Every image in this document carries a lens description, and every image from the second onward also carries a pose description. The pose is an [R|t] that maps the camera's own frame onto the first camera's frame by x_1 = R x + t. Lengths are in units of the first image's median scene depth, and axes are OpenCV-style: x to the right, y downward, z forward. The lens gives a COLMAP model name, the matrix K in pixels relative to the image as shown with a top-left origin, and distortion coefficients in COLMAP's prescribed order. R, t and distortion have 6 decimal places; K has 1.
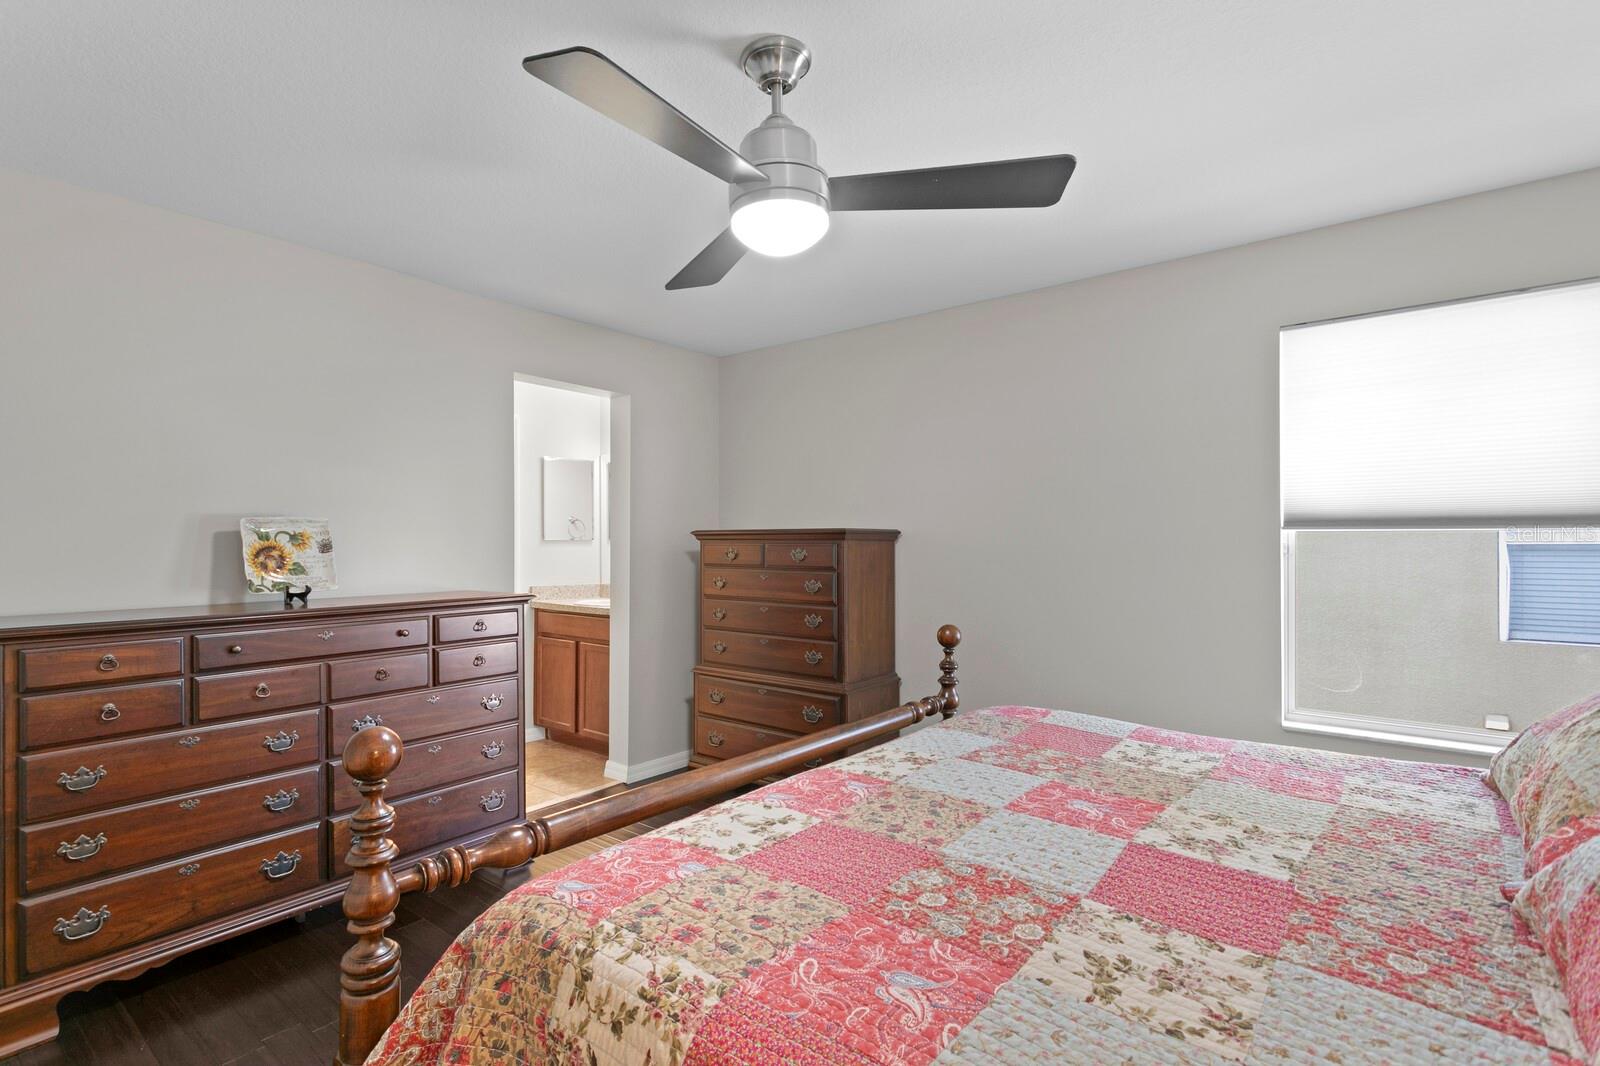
lens RADIAL K [[762.4, 0, 778.3], [0, 762.4, 535.9], [0, 0, 1]] dist [0.003285, 0.000624]
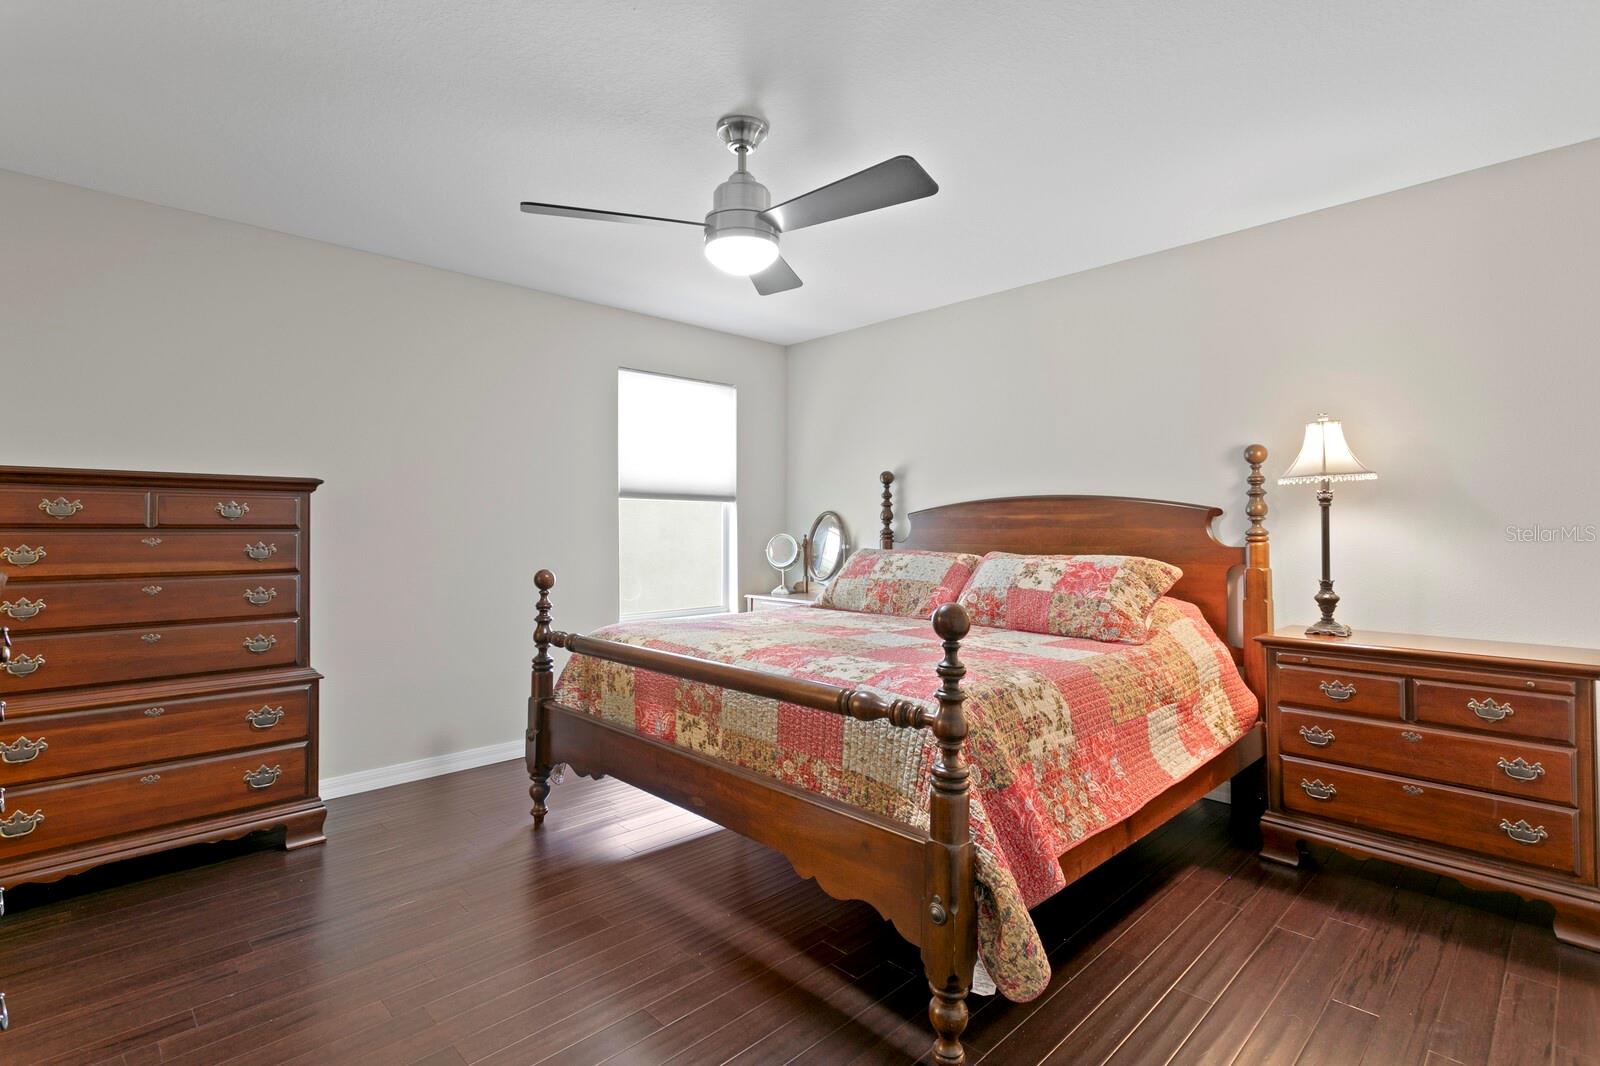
lens RADIAL K [[762.4, 0, 778.3], [0, 762.4, 535.9], [0, 0, 1]] dist [0.003285, 0.000624]
pose [[0.108526, -0.004574, 0.994083, -0.848370], [-0.004751, 0.999976, 0.005120, 0.058674], [-0.994082, -0.005279, 0.108501, 0.518997]]
